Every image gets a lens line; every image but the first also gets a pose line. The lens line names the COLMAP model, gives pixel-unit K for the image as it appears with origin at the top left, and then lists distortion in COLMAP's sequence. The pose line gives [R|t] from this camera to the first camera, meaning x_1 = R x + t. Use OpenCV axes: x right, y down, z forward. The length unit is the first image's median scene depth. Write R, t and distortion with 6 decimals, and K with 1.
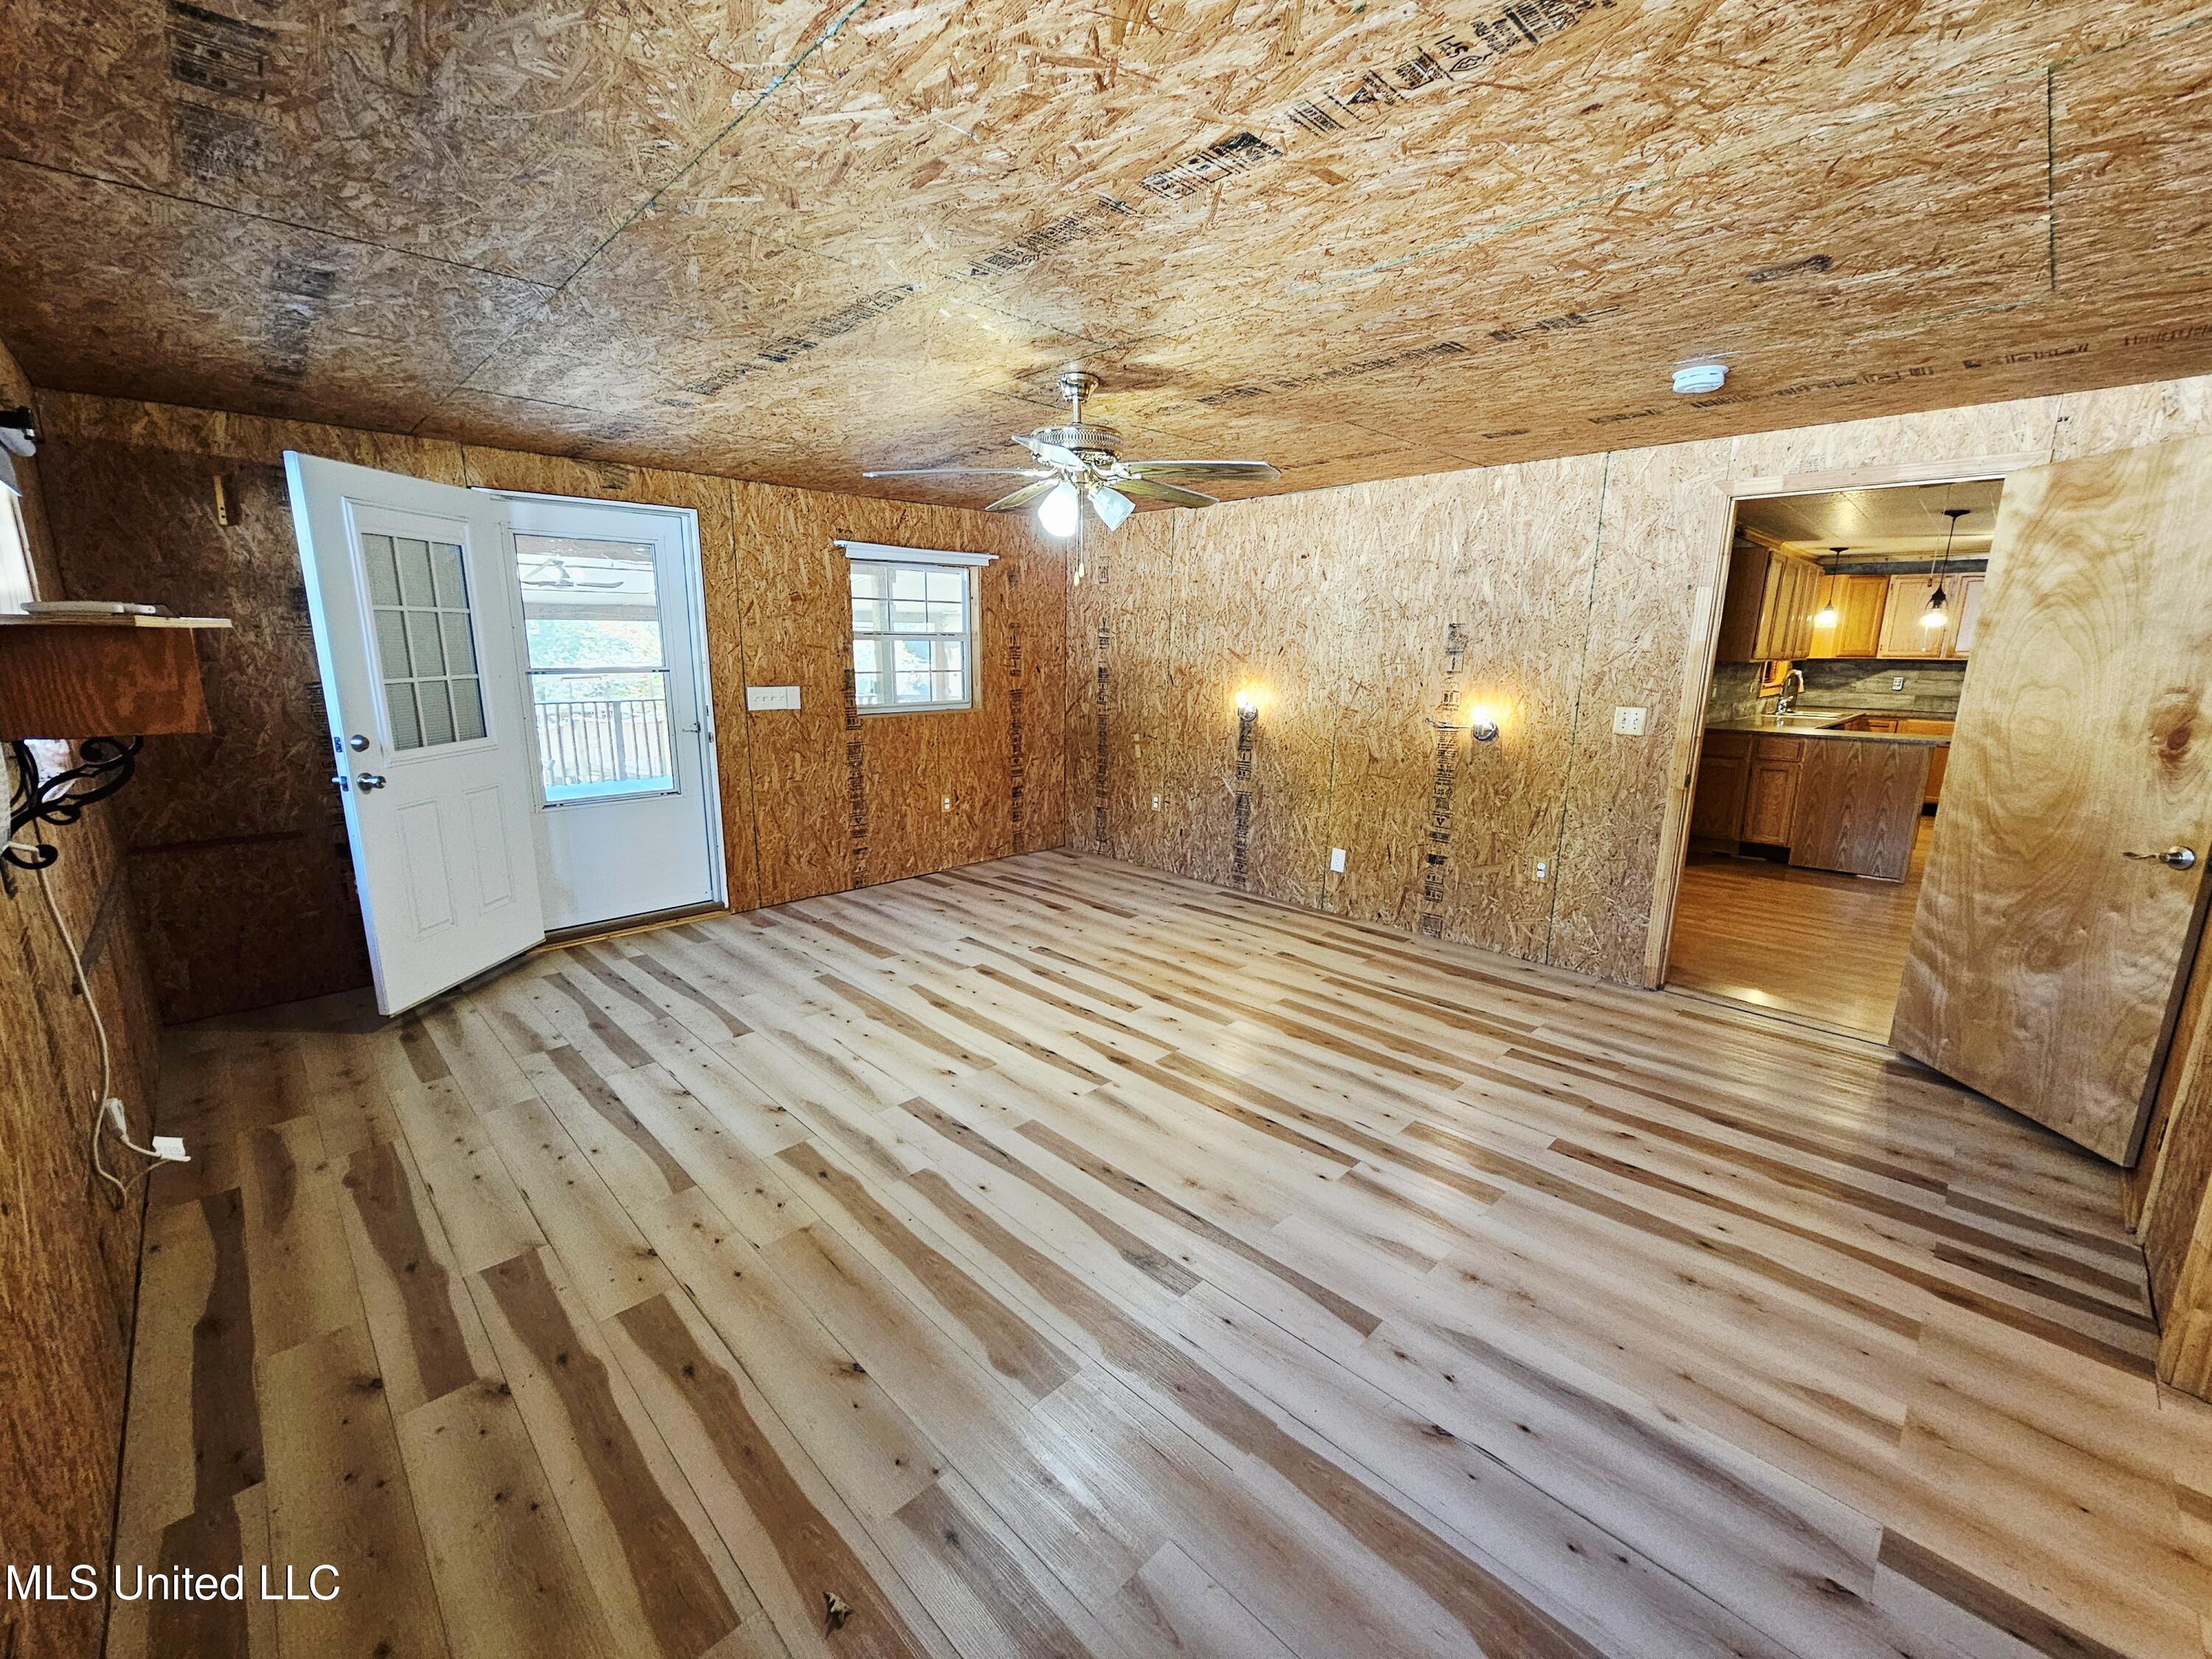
lens RADIAL K [[903.7, 0, 1102.9], [0, 903.7, 833.1], [0, 0, 1]] dist [-0.003634, 0.000863]
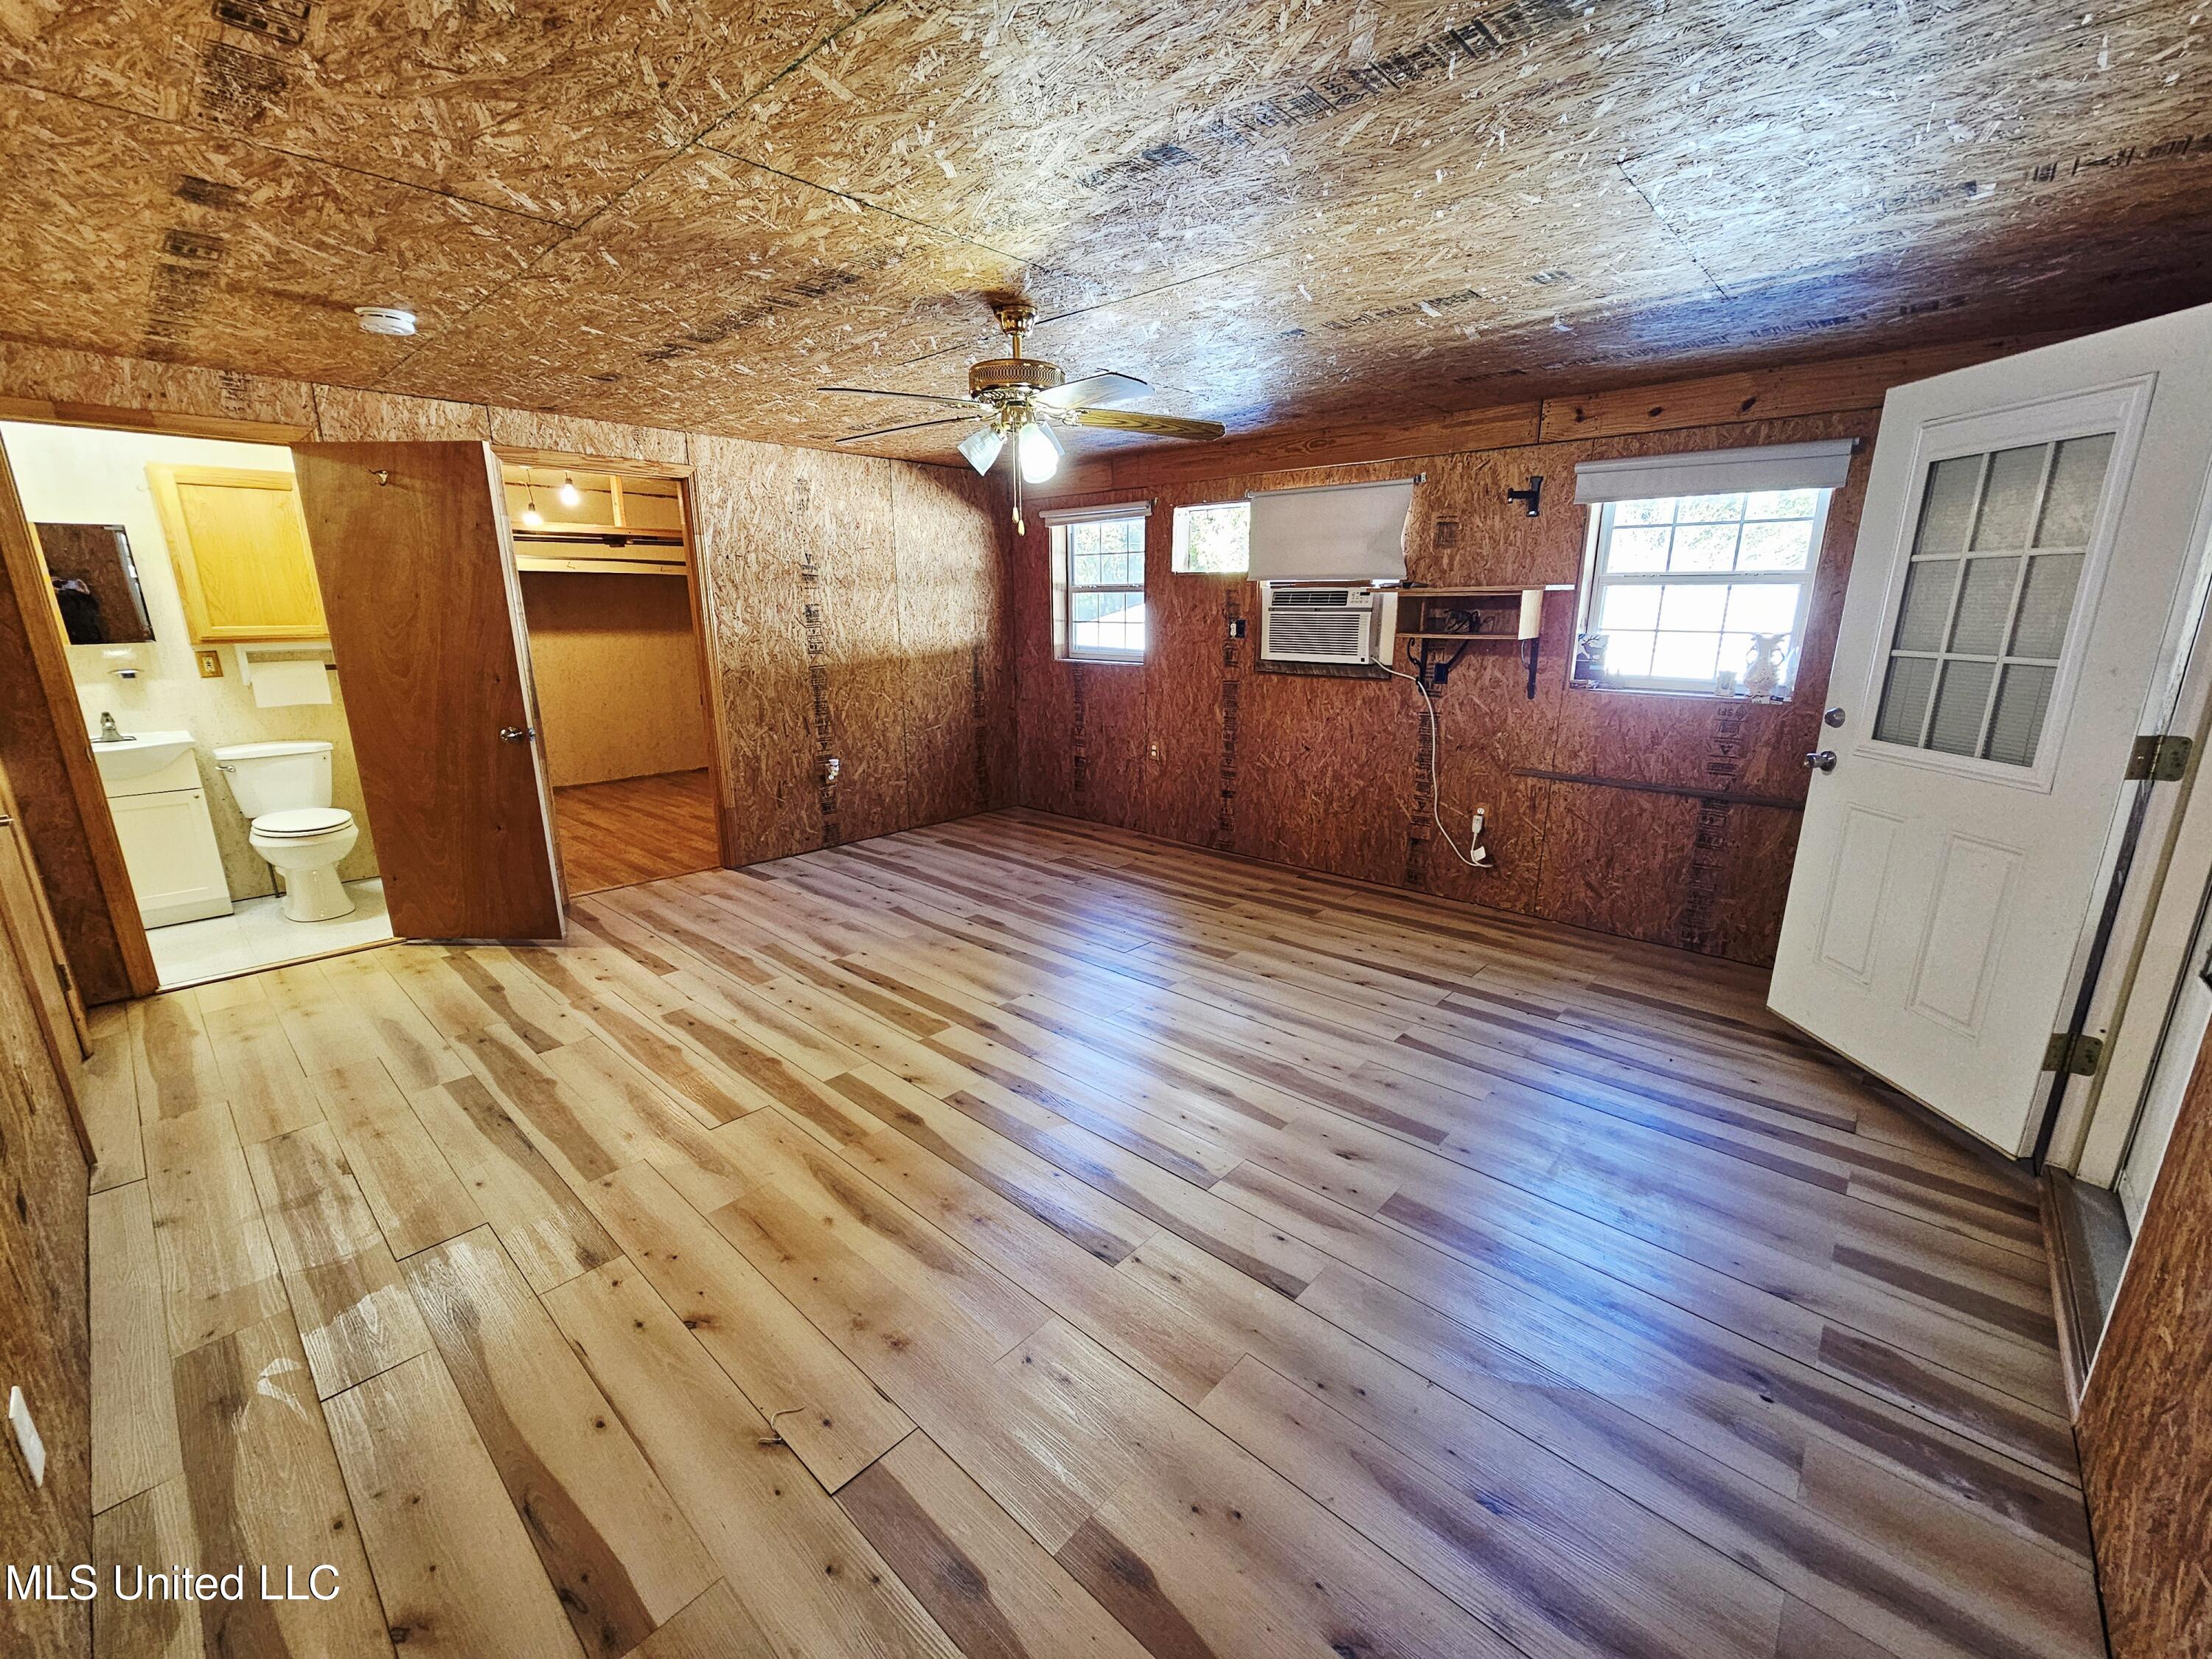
lens RADIAL K [[903.7, 0, 1106.1], [0, 903.7, 830.9], [0, 0, 1]] dist [-0.003634, 0.000863]
pose [[-0.998097, 0.007214, -0.061245, -0.051678], [-0.020947, 0.894424, 0.446730, -0.370011], [0.058001, 0.447163, -0.892570, 1.744022]]
